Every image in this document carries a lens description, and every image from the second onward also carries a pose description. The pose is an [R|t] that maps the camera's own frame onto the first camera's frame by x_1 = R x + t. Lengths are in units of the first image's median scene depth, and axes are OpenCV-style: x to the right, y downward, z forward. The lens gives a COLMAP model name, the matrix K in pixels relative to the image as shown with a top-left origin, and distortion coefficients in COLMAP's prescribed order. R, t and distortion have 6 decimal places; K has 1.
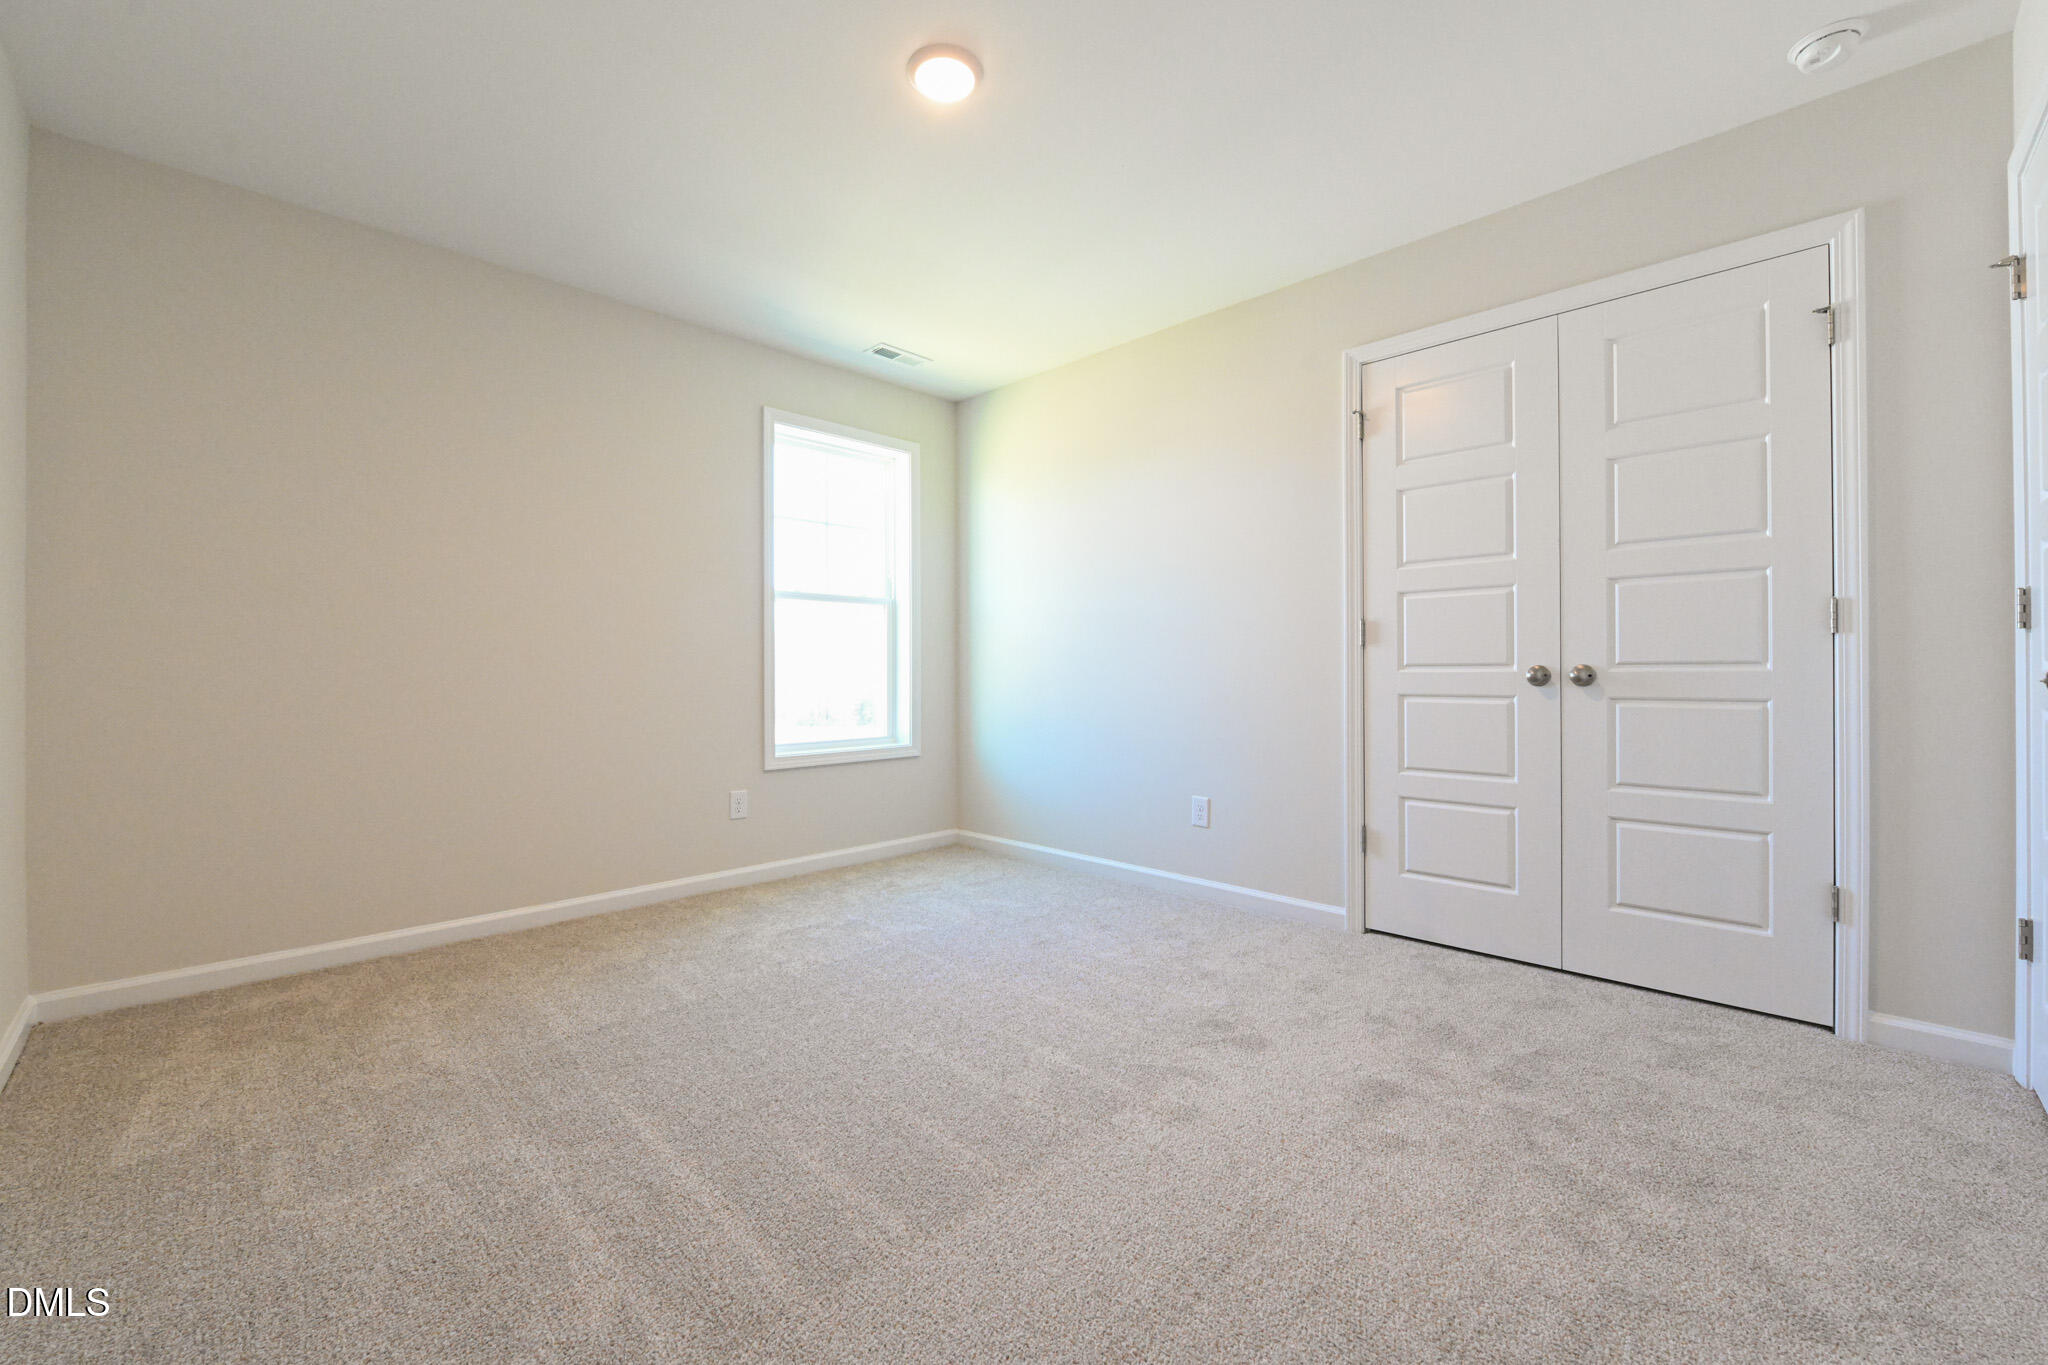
lens RADIAL K [[806.9, 0, 1021.0], [0, 806.9, 675.7], [0, 0, 1]] dist [-0.010185, -0.000376]
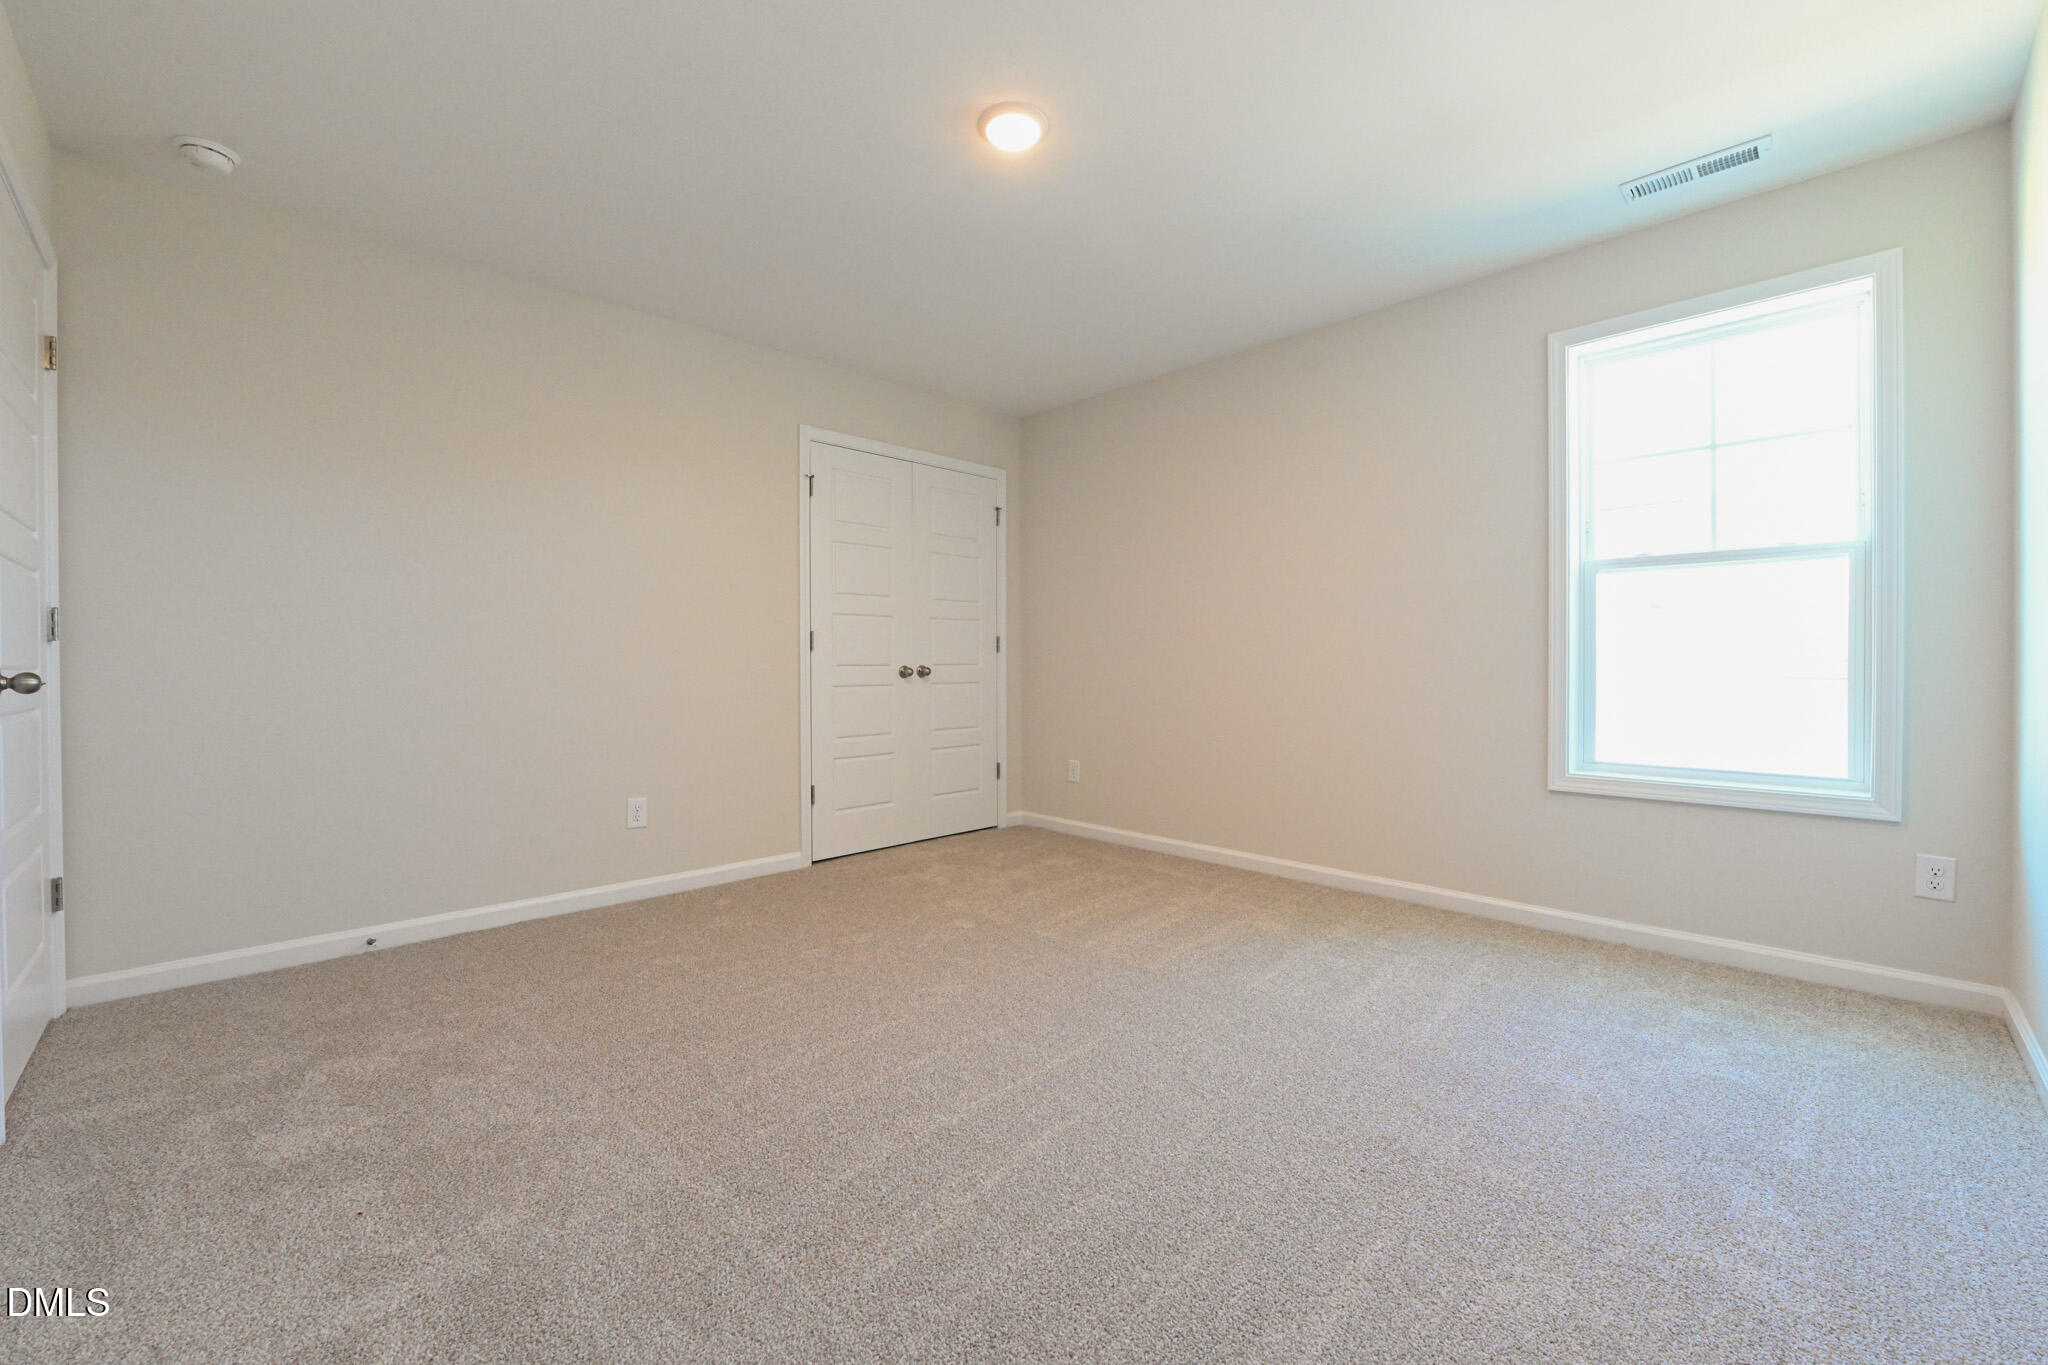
lens RADIAL K [[876.6, 0, 1021.5], [0, 876.6, 668.5], [0, 0, 1]] dist [0.013109, -0.000079]
pose [[0.003544, 0.011561, -0.999927, 0.517802], [-0.008643, 0.999896, 0.011530, -0.007439], [0.999956, 0.008602, 0.003644, 0.440426]]
